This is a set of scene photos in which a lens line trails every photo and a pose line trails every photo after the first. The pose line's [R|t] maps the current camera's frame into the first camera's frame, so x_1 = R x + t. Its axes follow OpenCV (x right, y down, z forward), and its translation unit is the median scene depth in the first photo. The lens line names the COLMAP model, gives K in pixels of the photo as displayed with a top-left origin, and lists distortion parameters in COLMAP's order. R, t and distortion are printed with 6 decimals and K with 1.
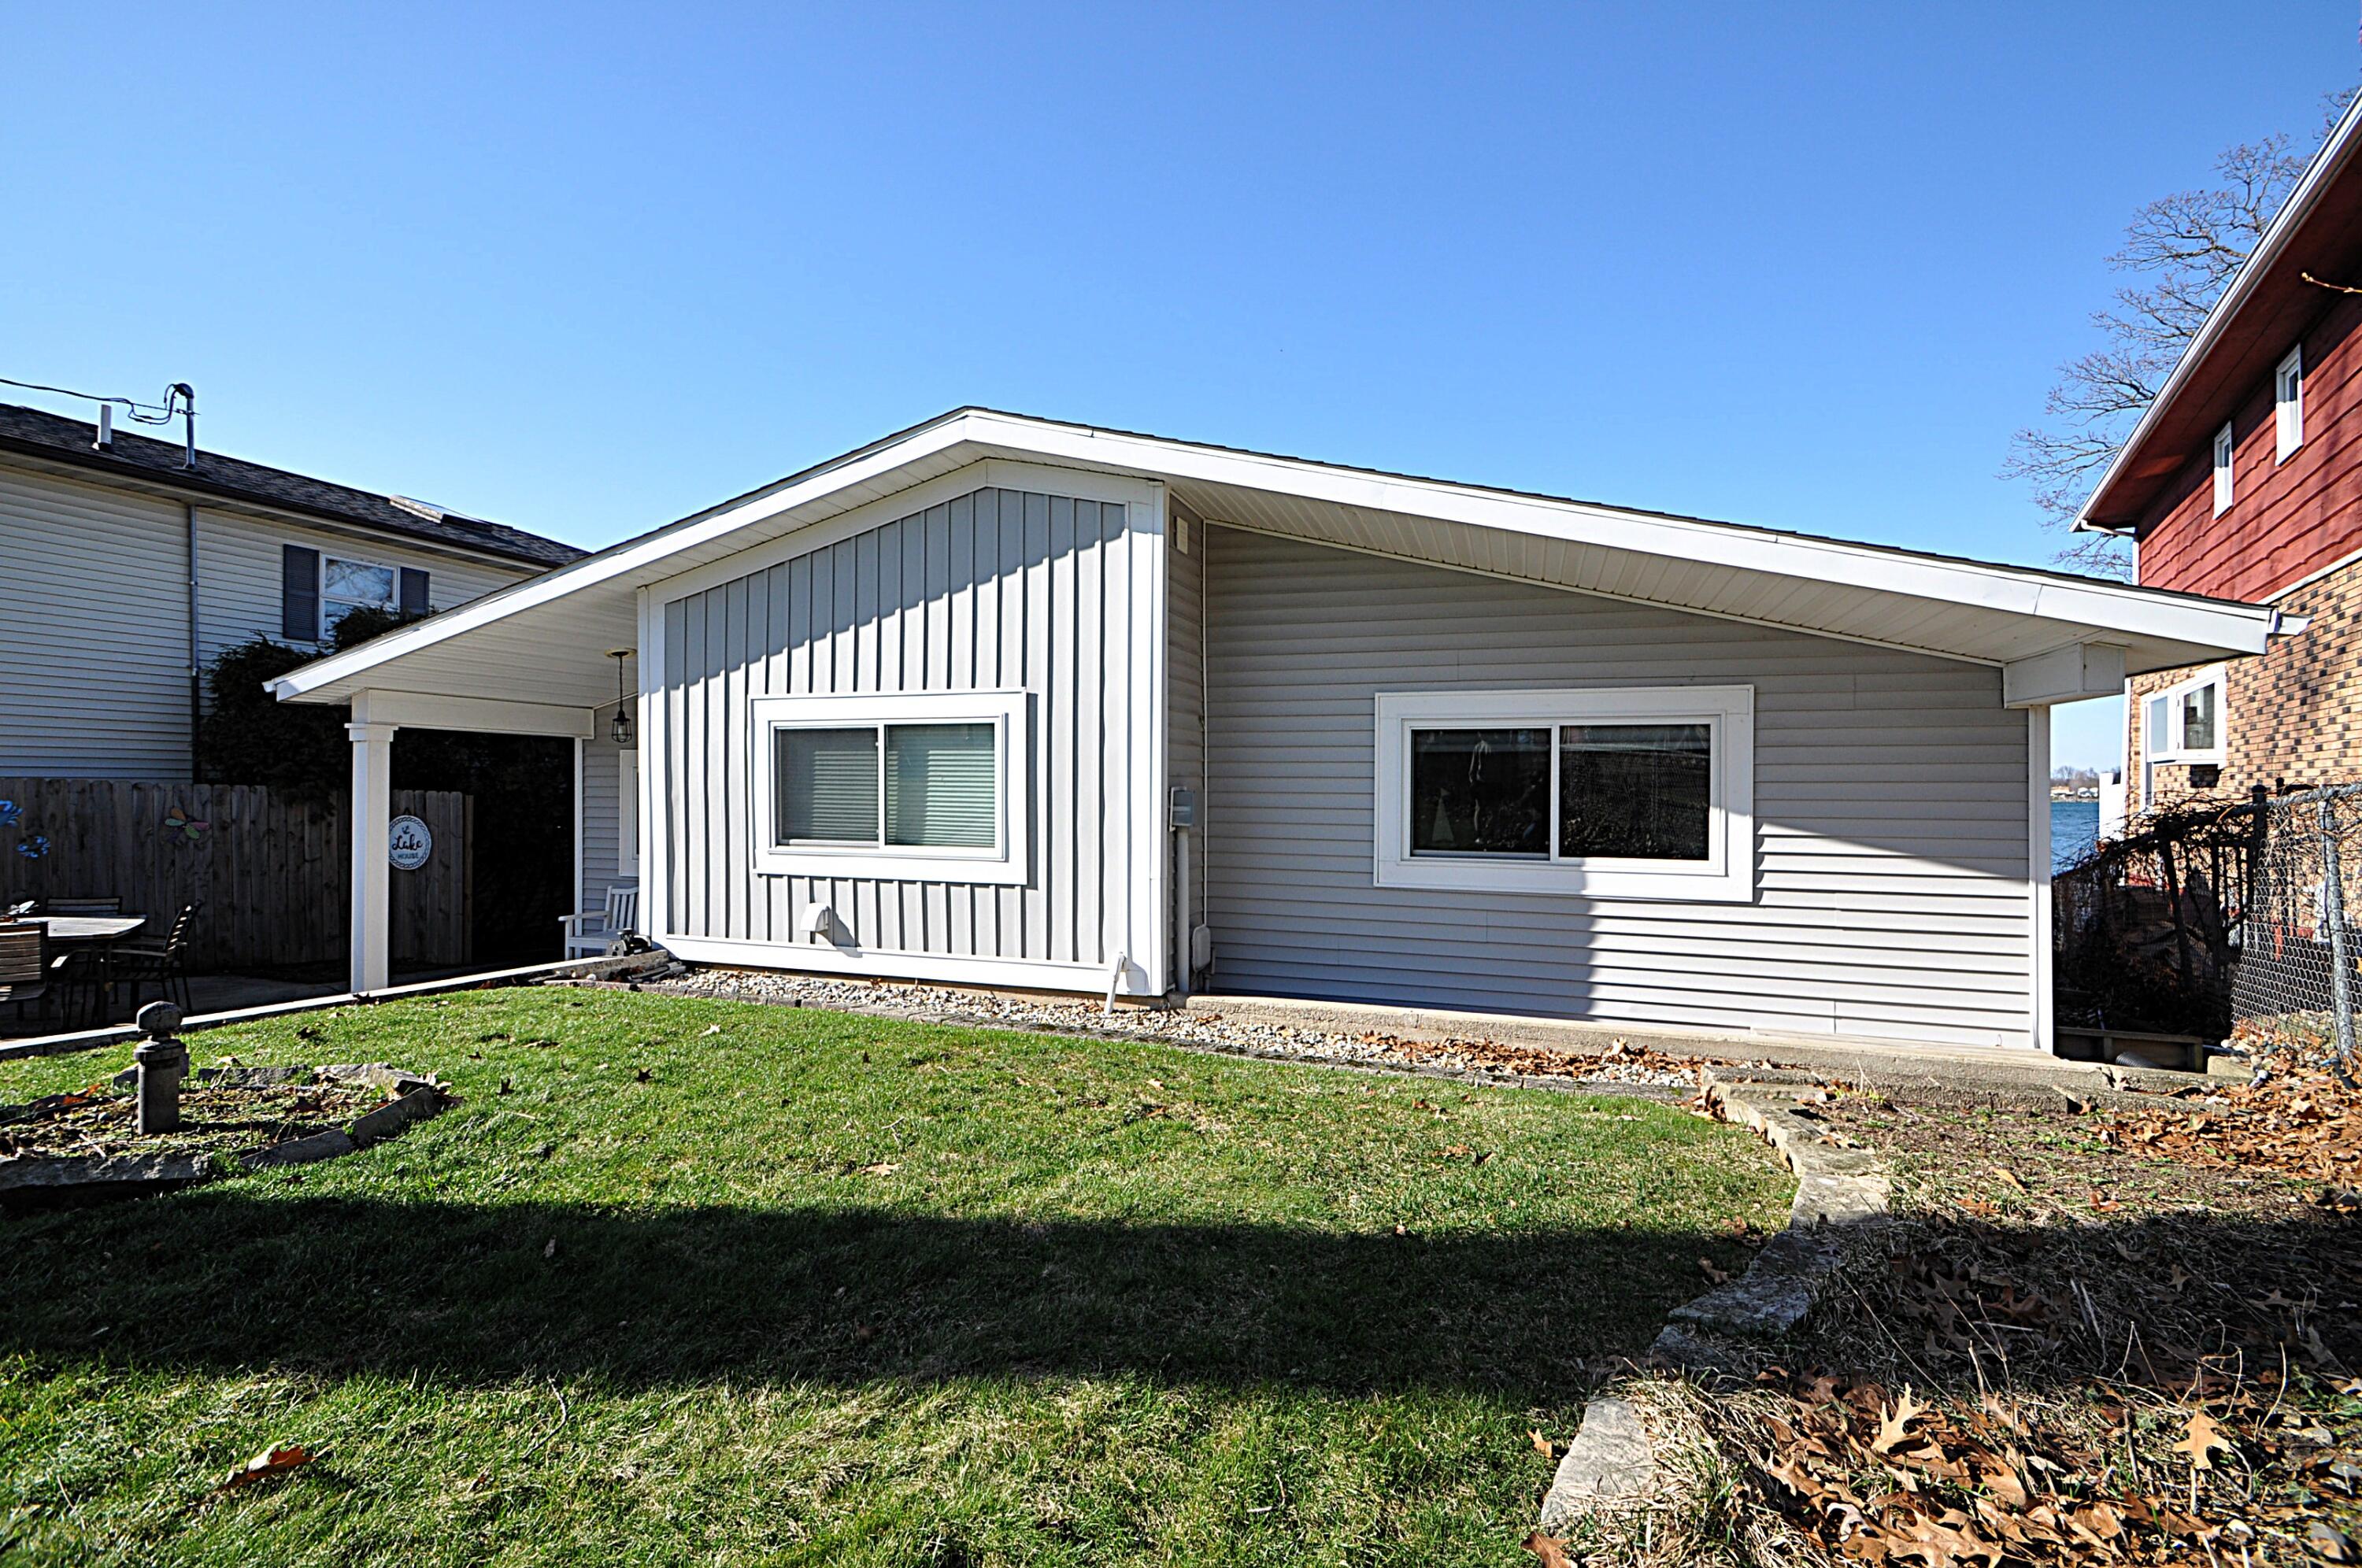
lens RADIAL K [[1032.0, 0, 1176.2], [0, 1032.0, 785.4], [0, 0, 1]] dist [0.015762, -0.017691]
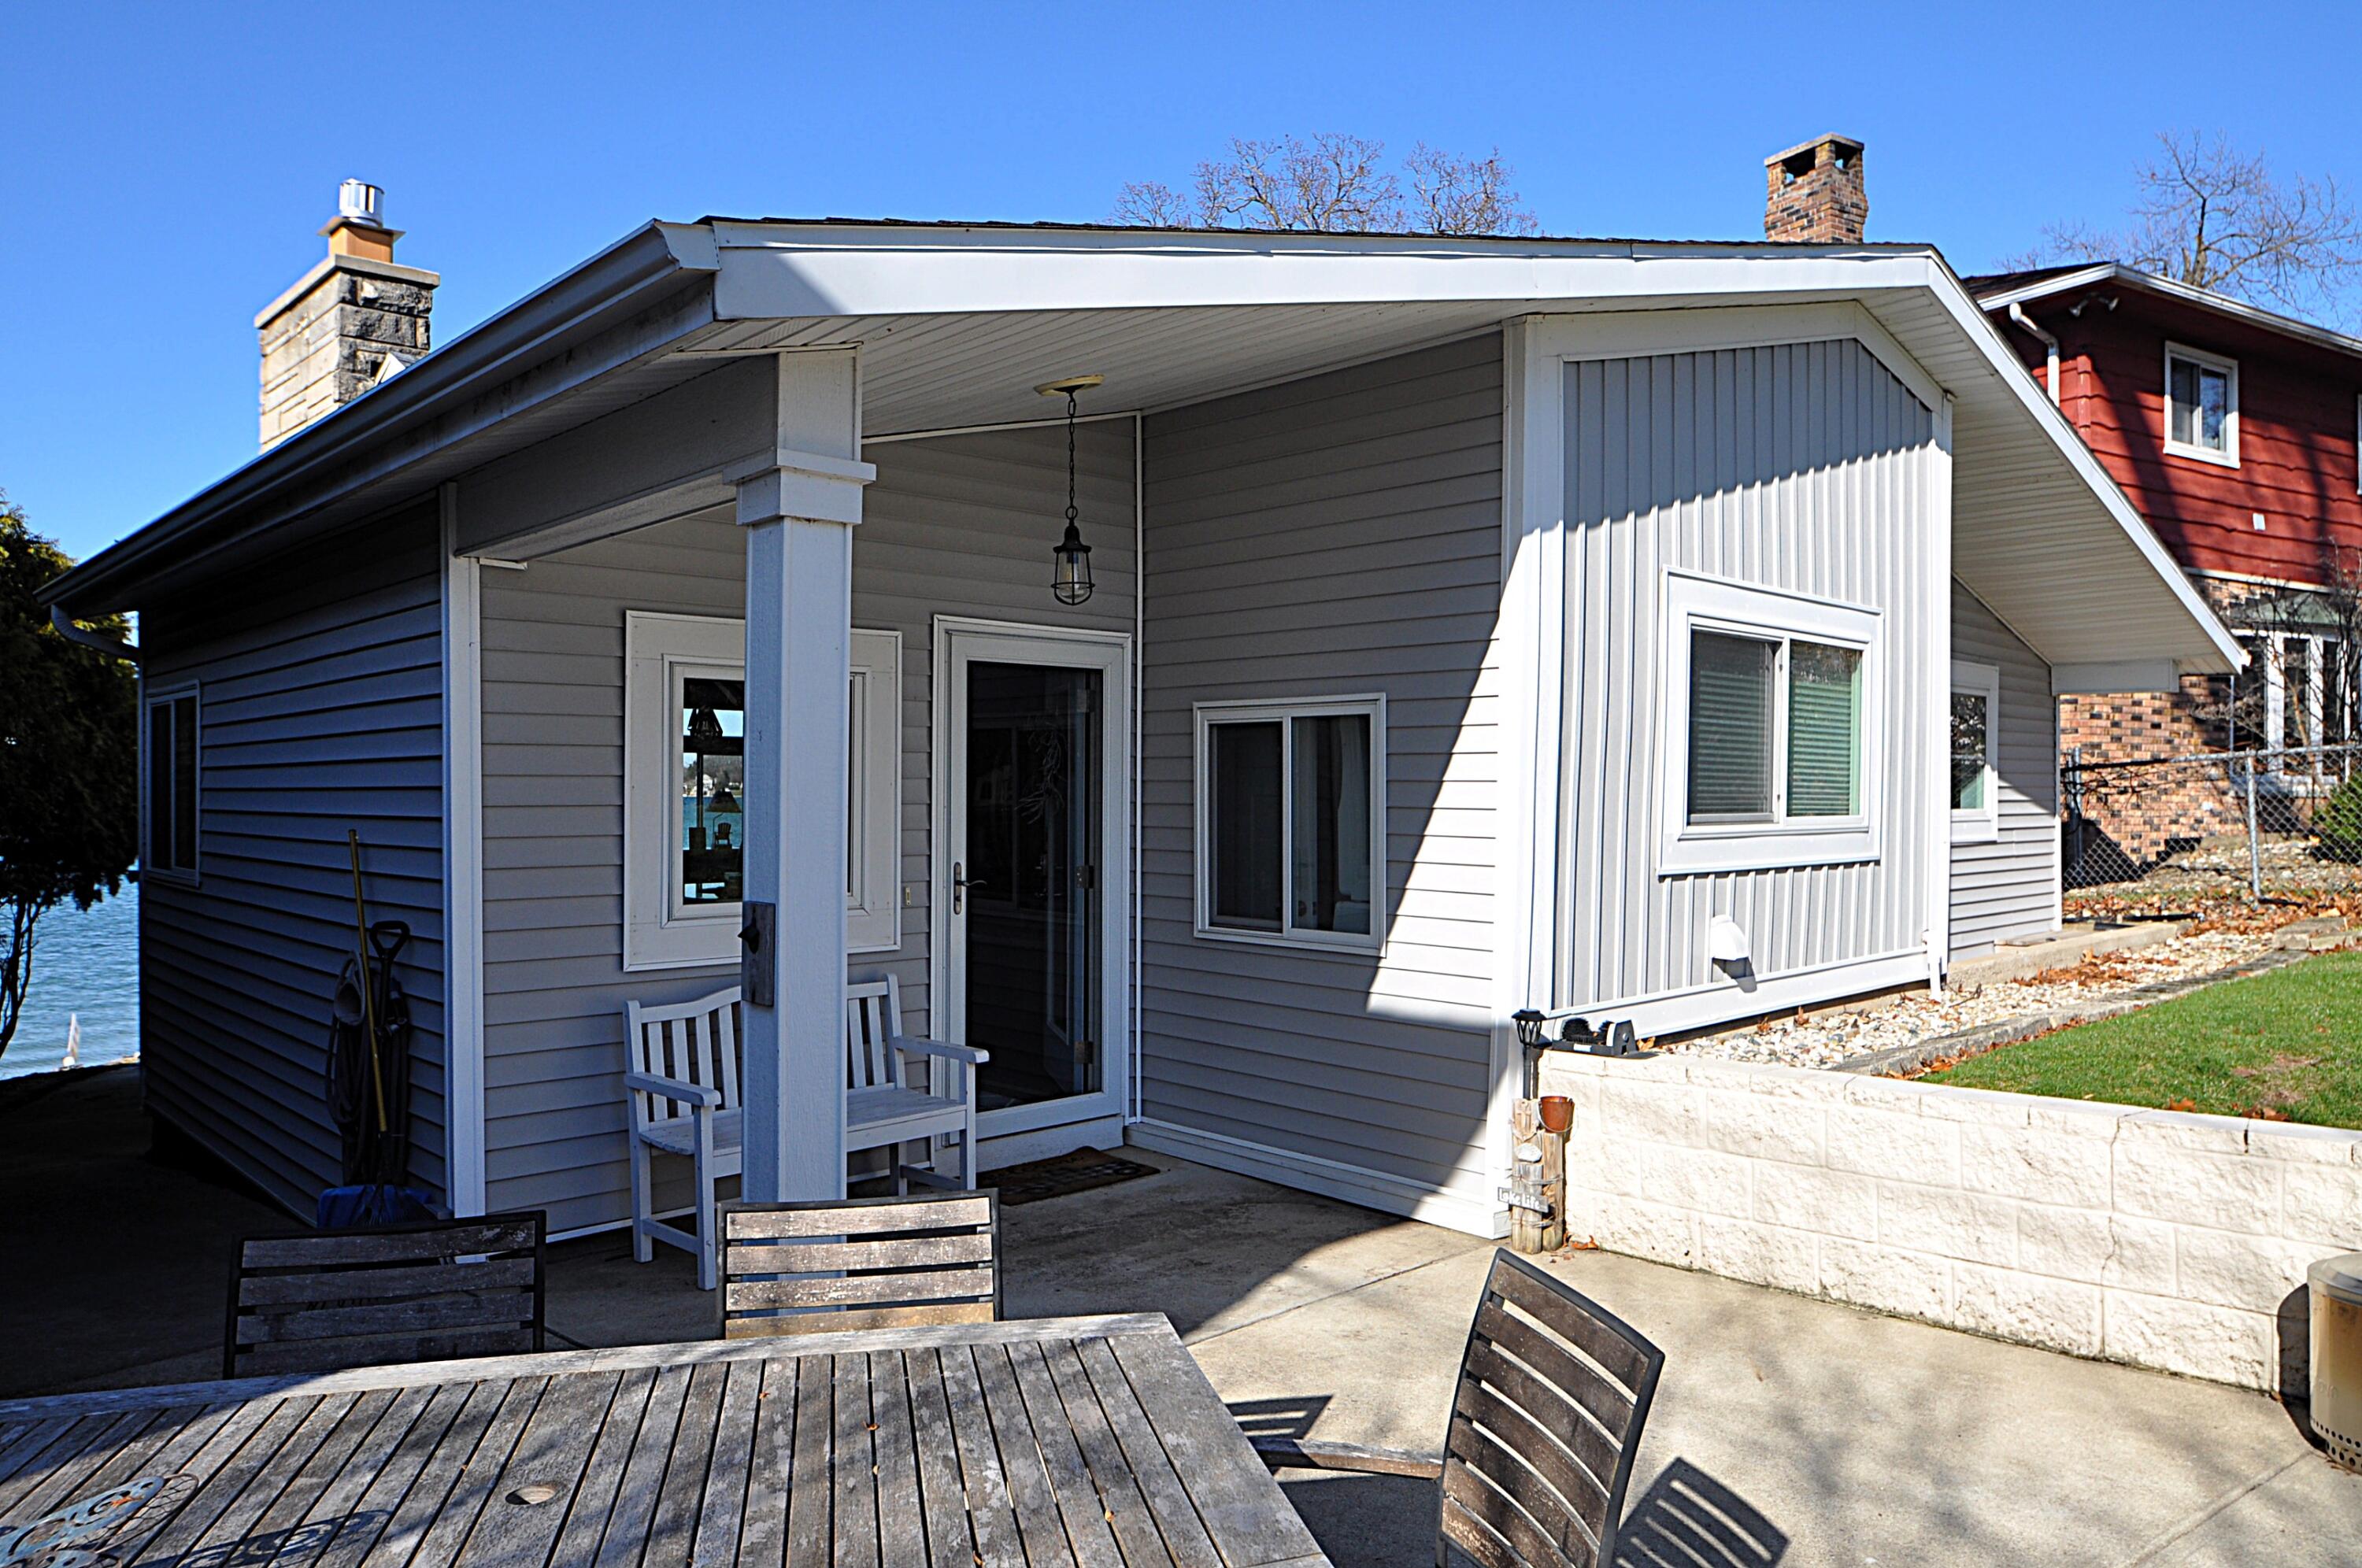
lens RADIAL K [[1582.9, 0, 1180.4], [0, 1582.9, 789.2], [0, 0, 1]] dist [-0.031987, 0.004516]
pose [[0.457306, -0.006806, 0.889283, -1.411083], [-0.000773, 0.999967, 0.008050, 0.032556], [-0.889309, -0.004369, 0.457286, 0.901962]]
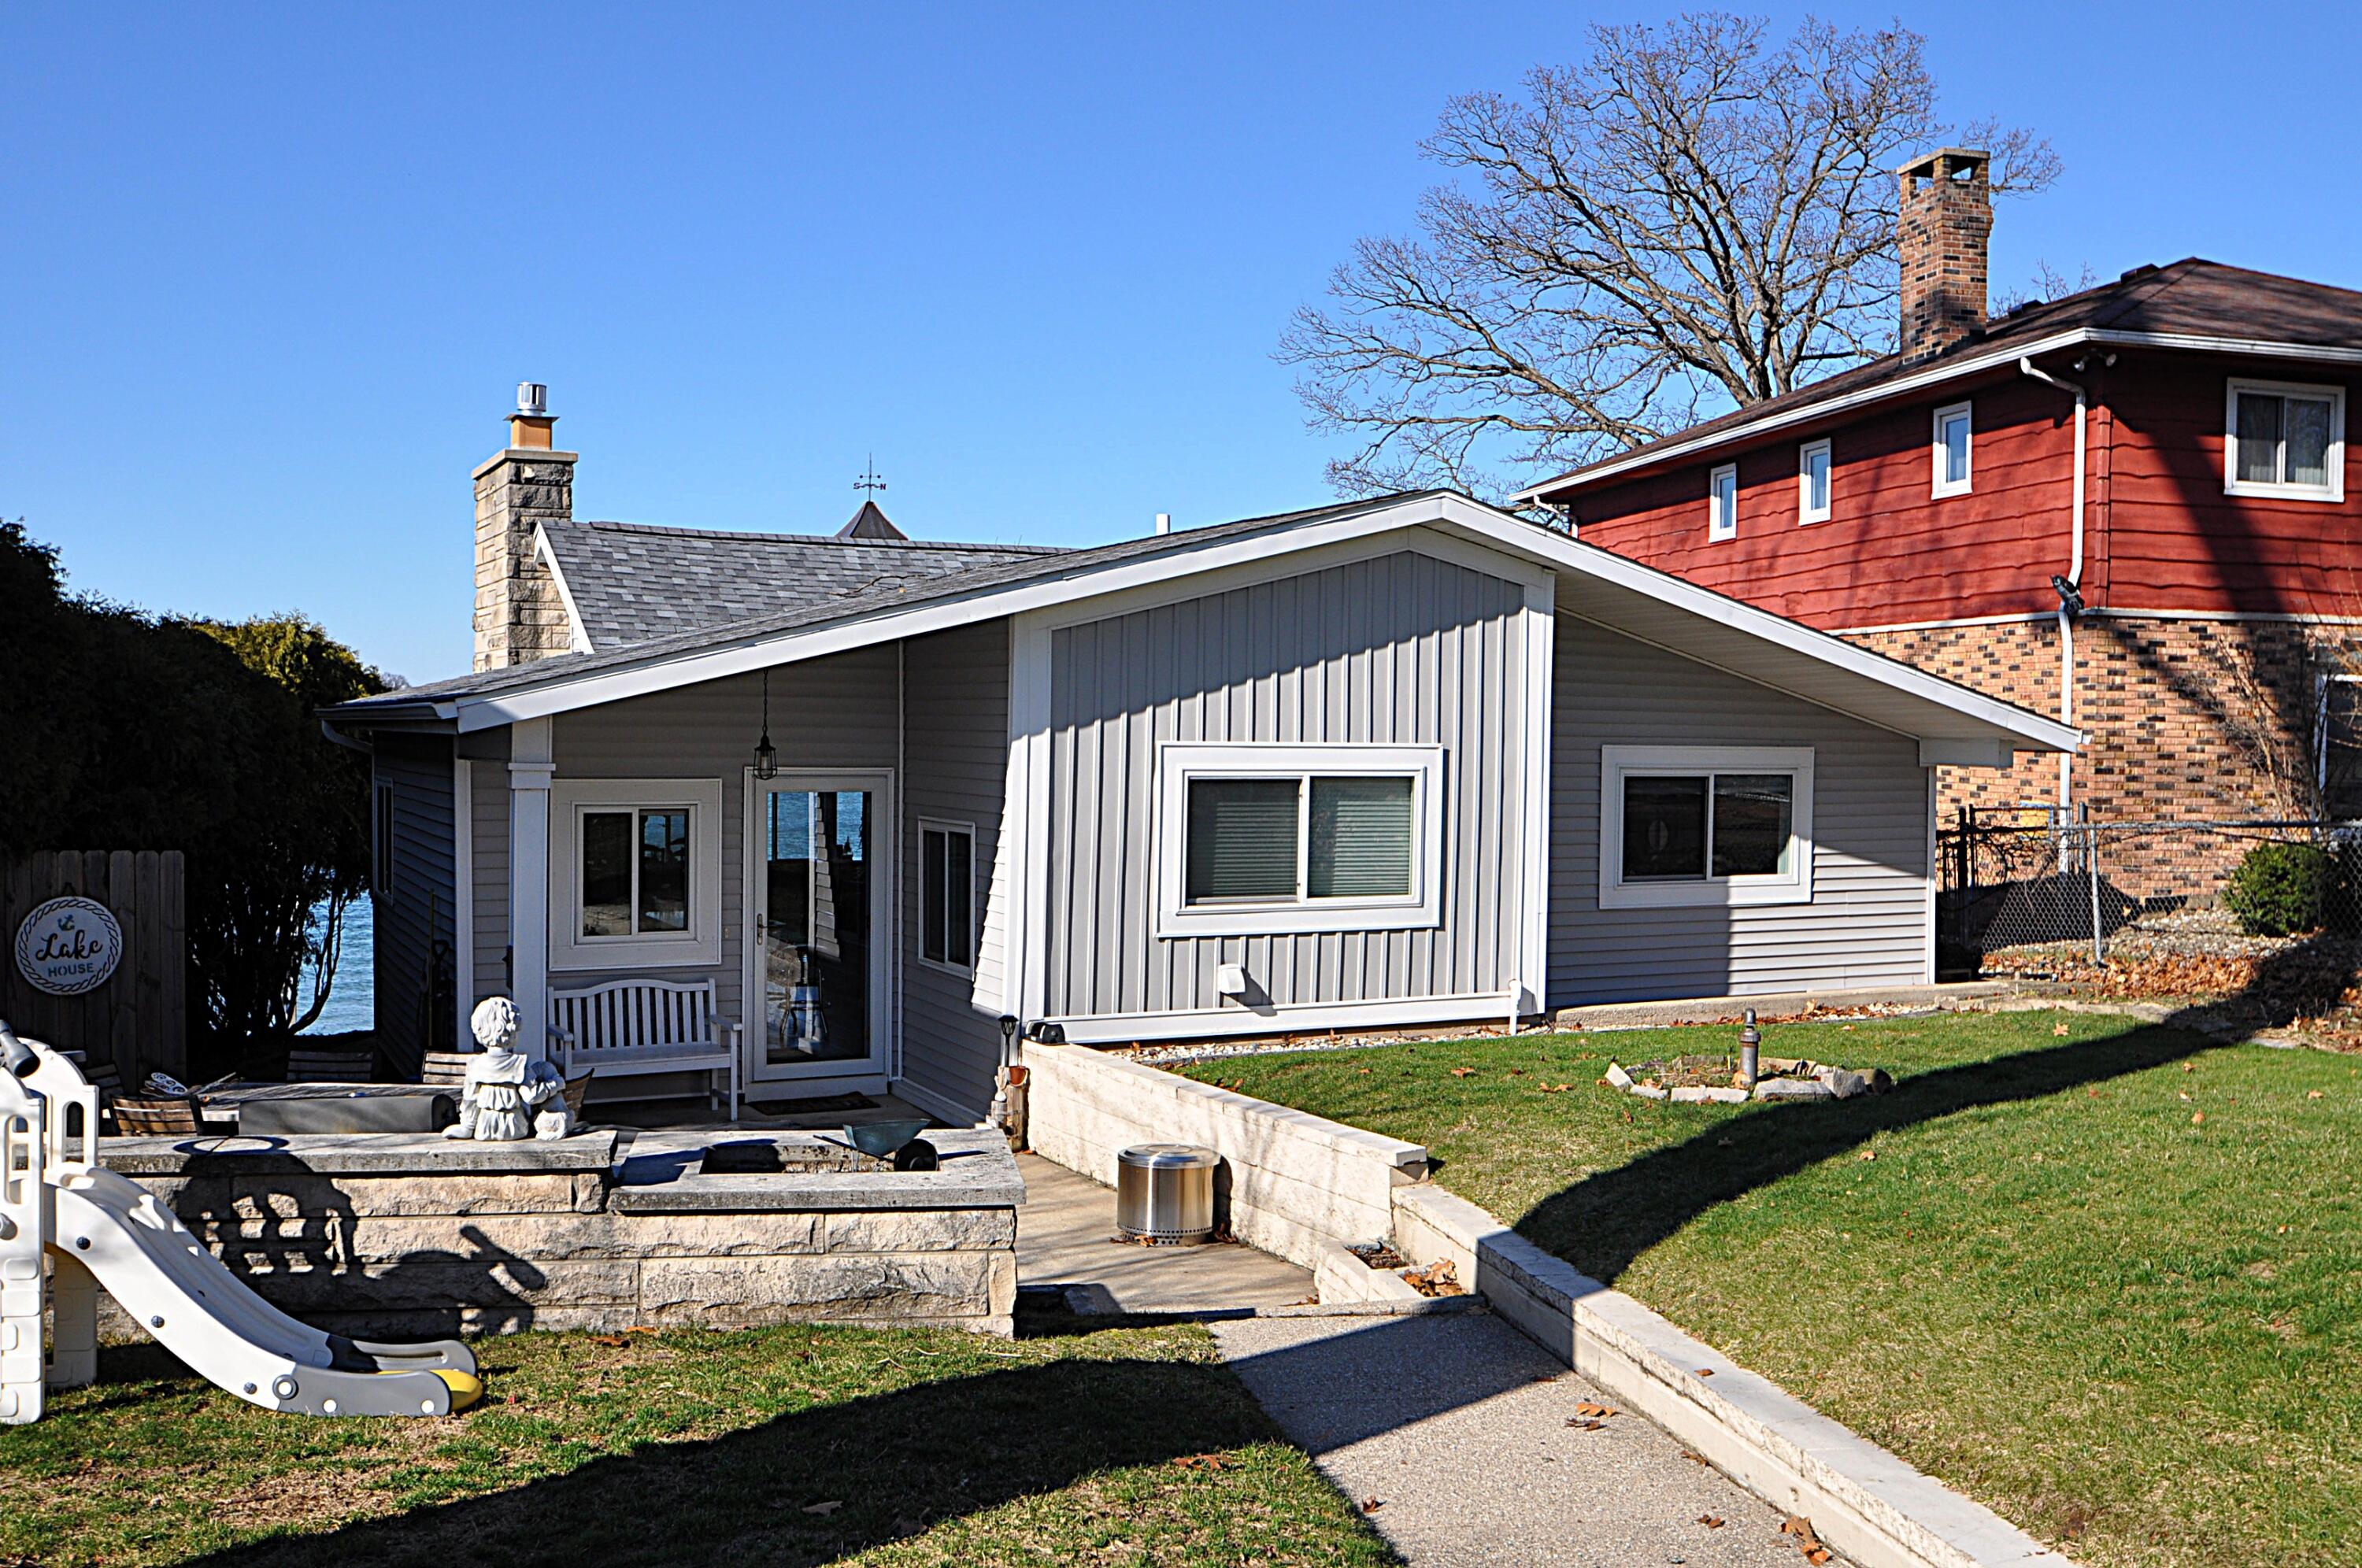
lens RADIAL K [[2125.0, 0, 1181.0], [0, 2125.0, 784.0], [0, 0, 1]] dist [-0.069139, 0.006395]
pose [[0.692414, -0.017687, 0.721284, -1.867958], [-0.007620, 0.999464, 0.031824, -0.117395], [-0.721460, -0.027532, 0.691908, -0.321769]]
